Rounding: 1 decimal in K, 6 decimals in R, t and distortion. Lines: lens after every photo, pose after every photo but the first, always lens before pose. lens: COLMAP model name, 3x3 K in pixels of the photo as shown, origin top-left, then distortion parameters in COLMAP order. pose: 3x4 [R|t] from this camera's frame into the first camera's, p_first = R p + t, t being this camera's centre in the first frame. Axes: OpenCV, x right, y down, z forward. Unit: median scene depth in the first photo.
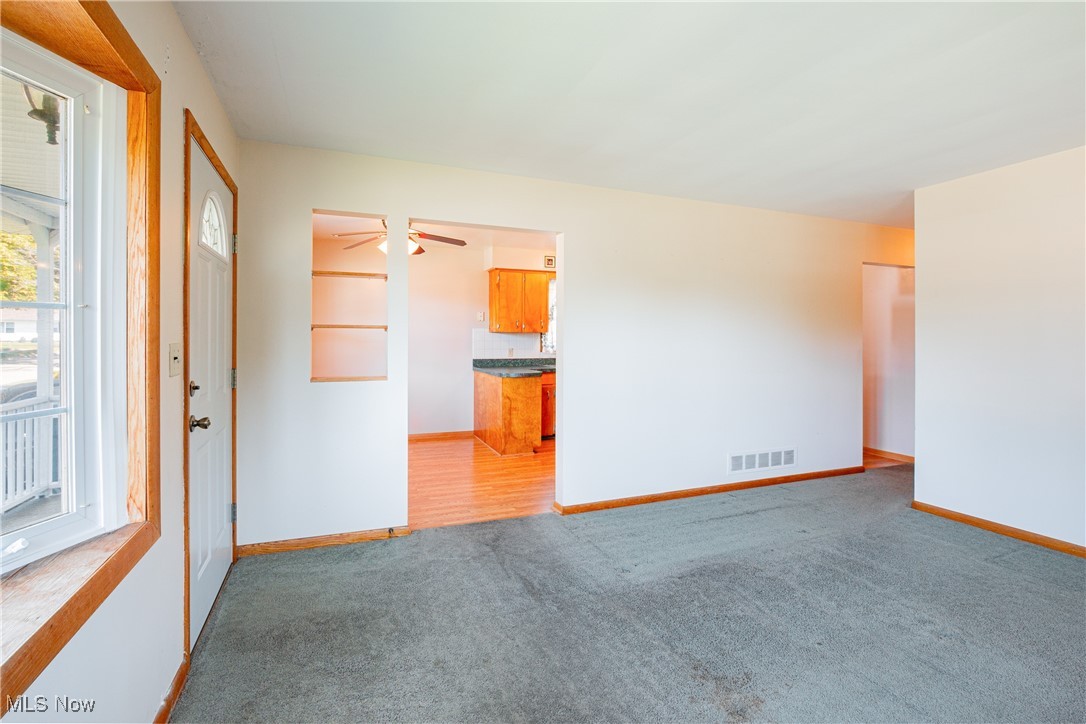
lens RADIAL K [[508.7, 0, 538.5], [0, 508.7, 340.1], [0, 0, 1]] dist [-0.003514, -0.001013]
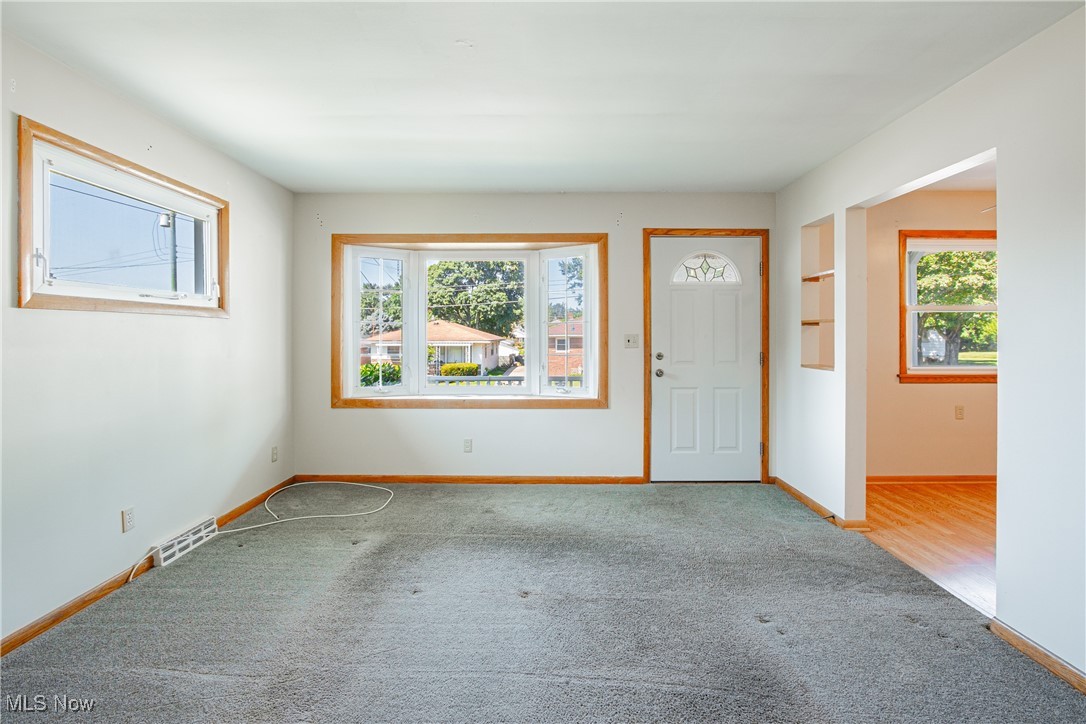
lens RADIAL K [[508.7, 0, 538.5], [0, 508.7, 340.1], [0, 0, 1]] dist [-0.003514, -0.001013]
pose [[-0.379703, 0.007597, -0.925077, 1.250131], [-0.006945, 0.999915, 0.011062, 0.007536], [0.925082, 0.010625, -0.379618, 1.160152]]
